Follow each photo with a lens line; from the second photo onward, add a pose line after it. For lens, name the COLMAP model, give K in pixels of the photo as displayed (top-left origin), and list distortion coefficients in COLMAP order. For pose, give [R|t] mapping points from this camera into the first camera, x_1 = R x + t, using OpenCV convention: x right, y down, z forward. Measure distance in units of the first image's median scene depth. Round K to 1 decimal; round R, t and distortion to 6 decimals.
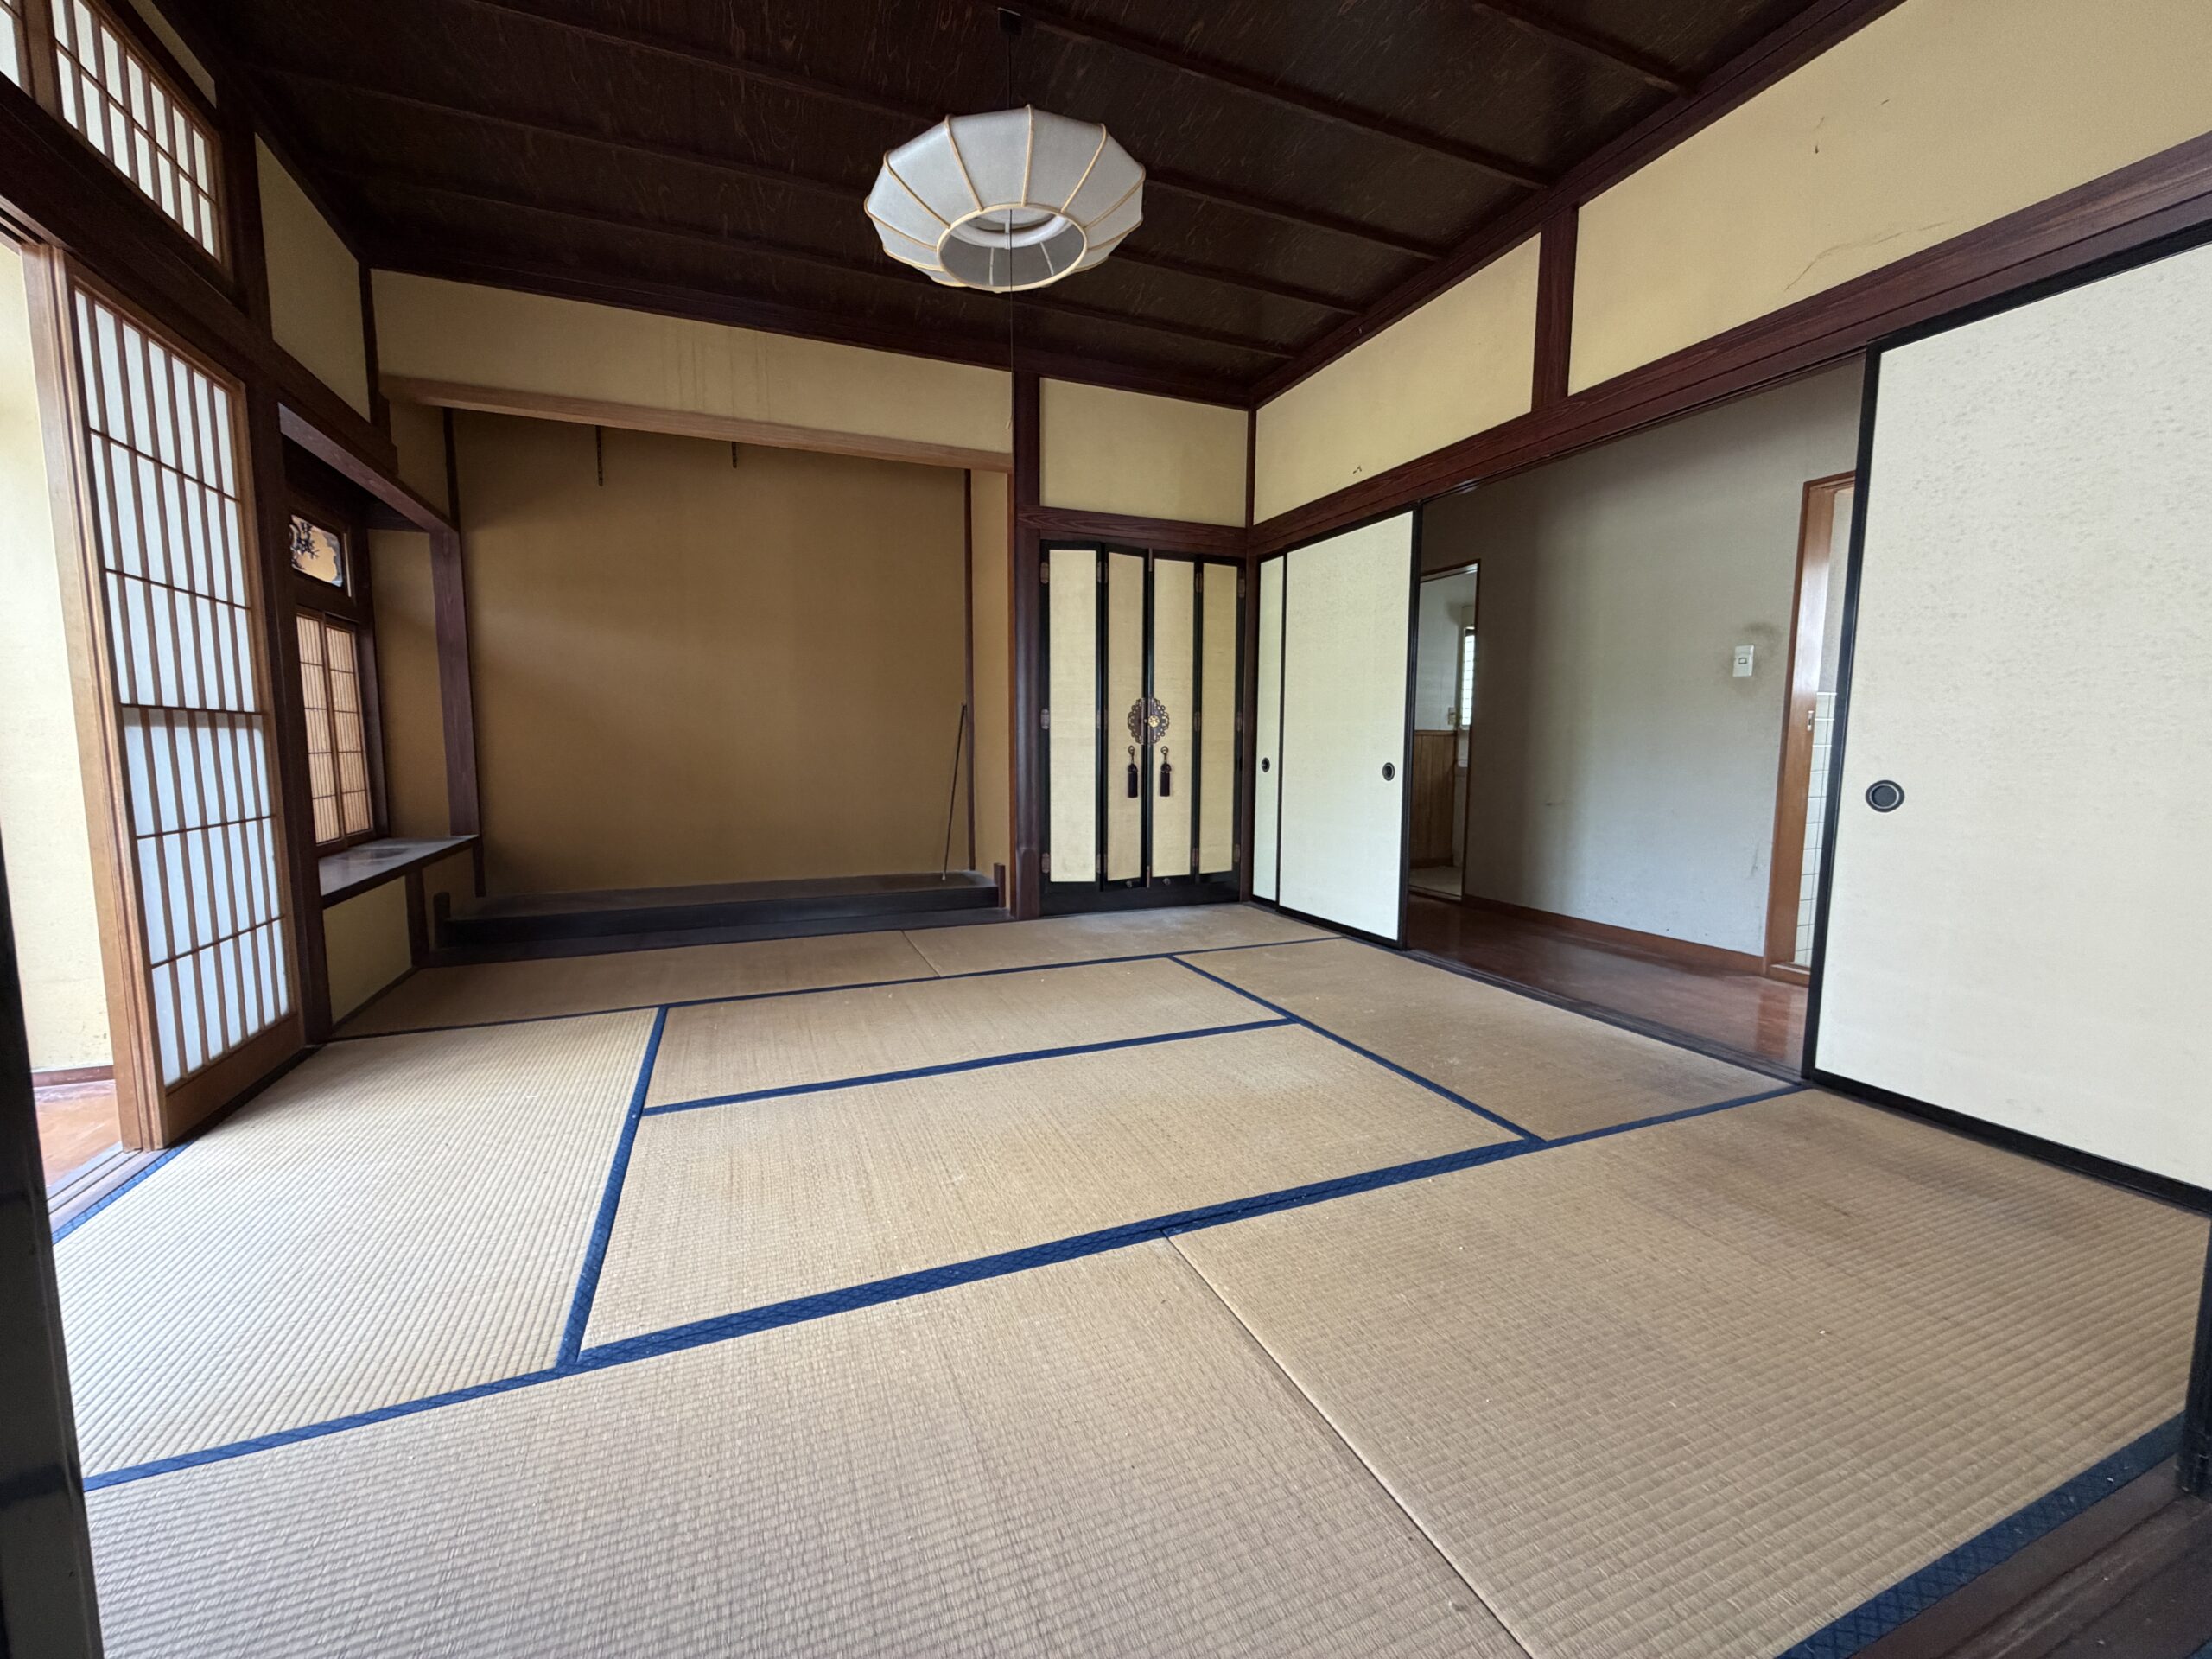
lens RADIAL K [[883.8, 0, 1098.0], [0, 883.8, 830.1], [0, 0, 1]] dist [0.000398, 0.000181]
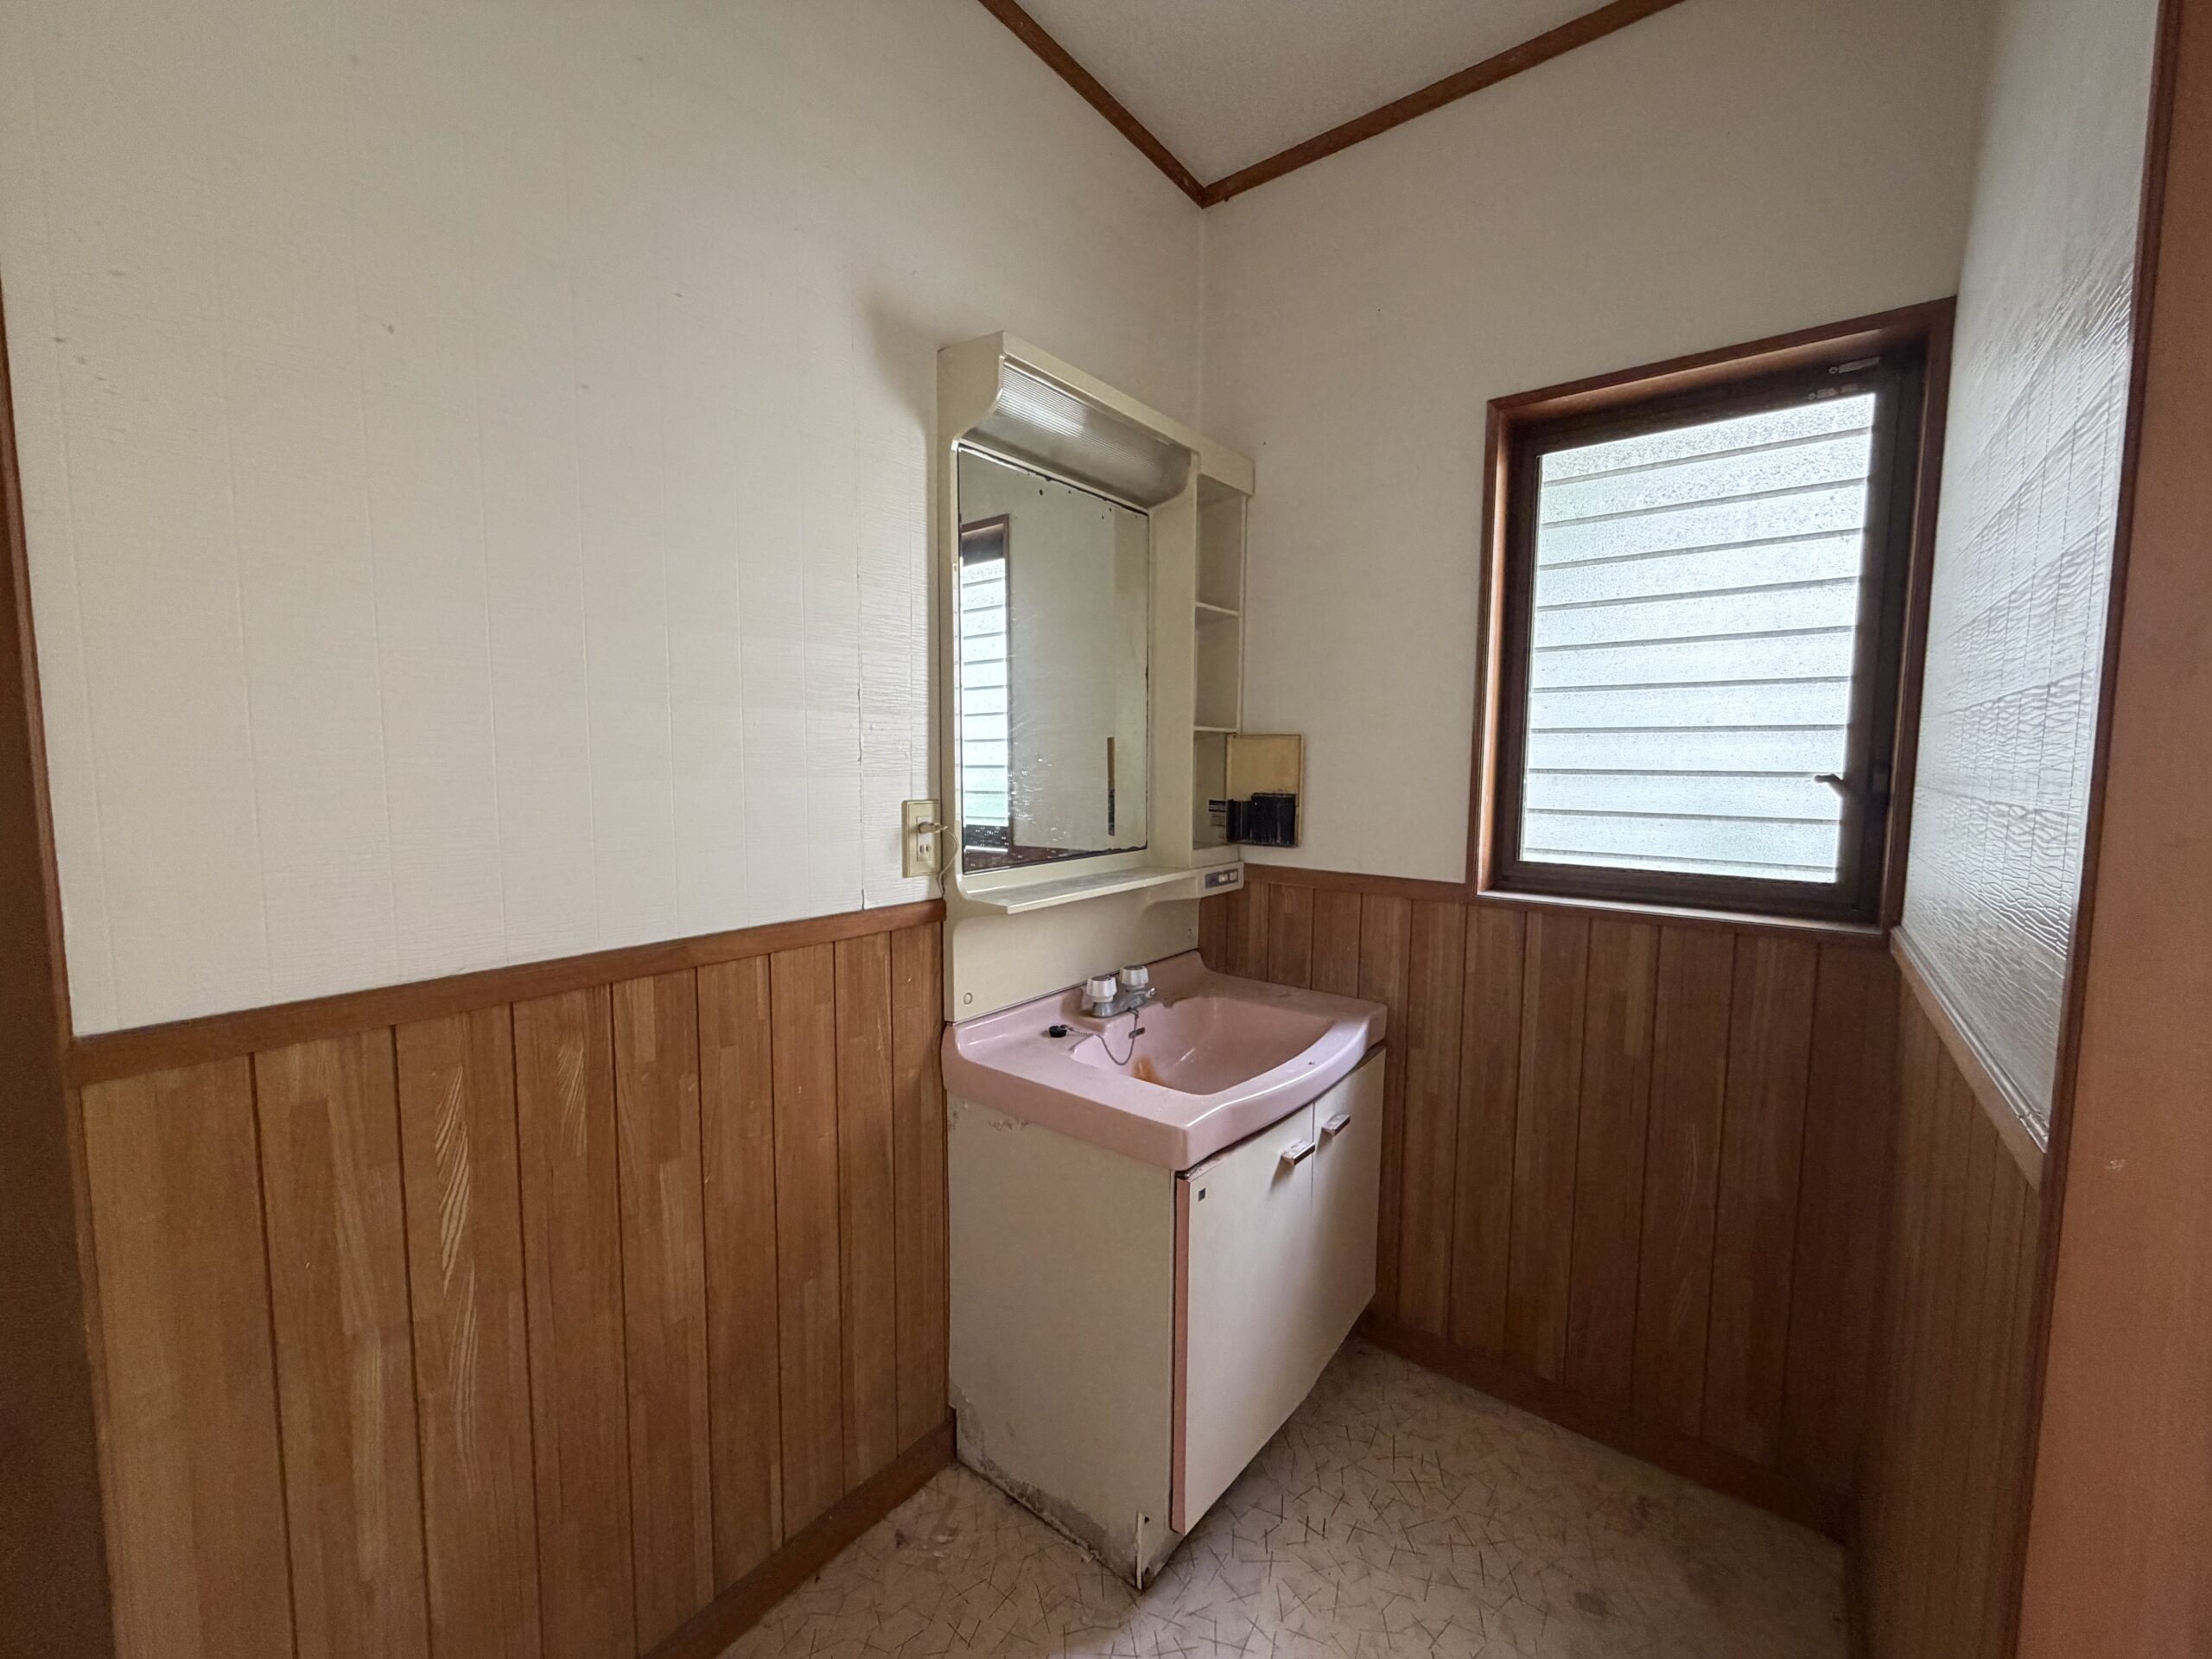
lens RADIAL K [[883.8, 0, 1105.9], [0, 883.8, 830.5], [0, 0, 1]] dist [0.000398, 0.000181]
pose [[0.860364, -0.032801, 0.508623, 0.326254], [0.042691, 0.999058, -0.007785, -0.125839], [-0.507888, 0.028411, 0.860954, 0.781677]]
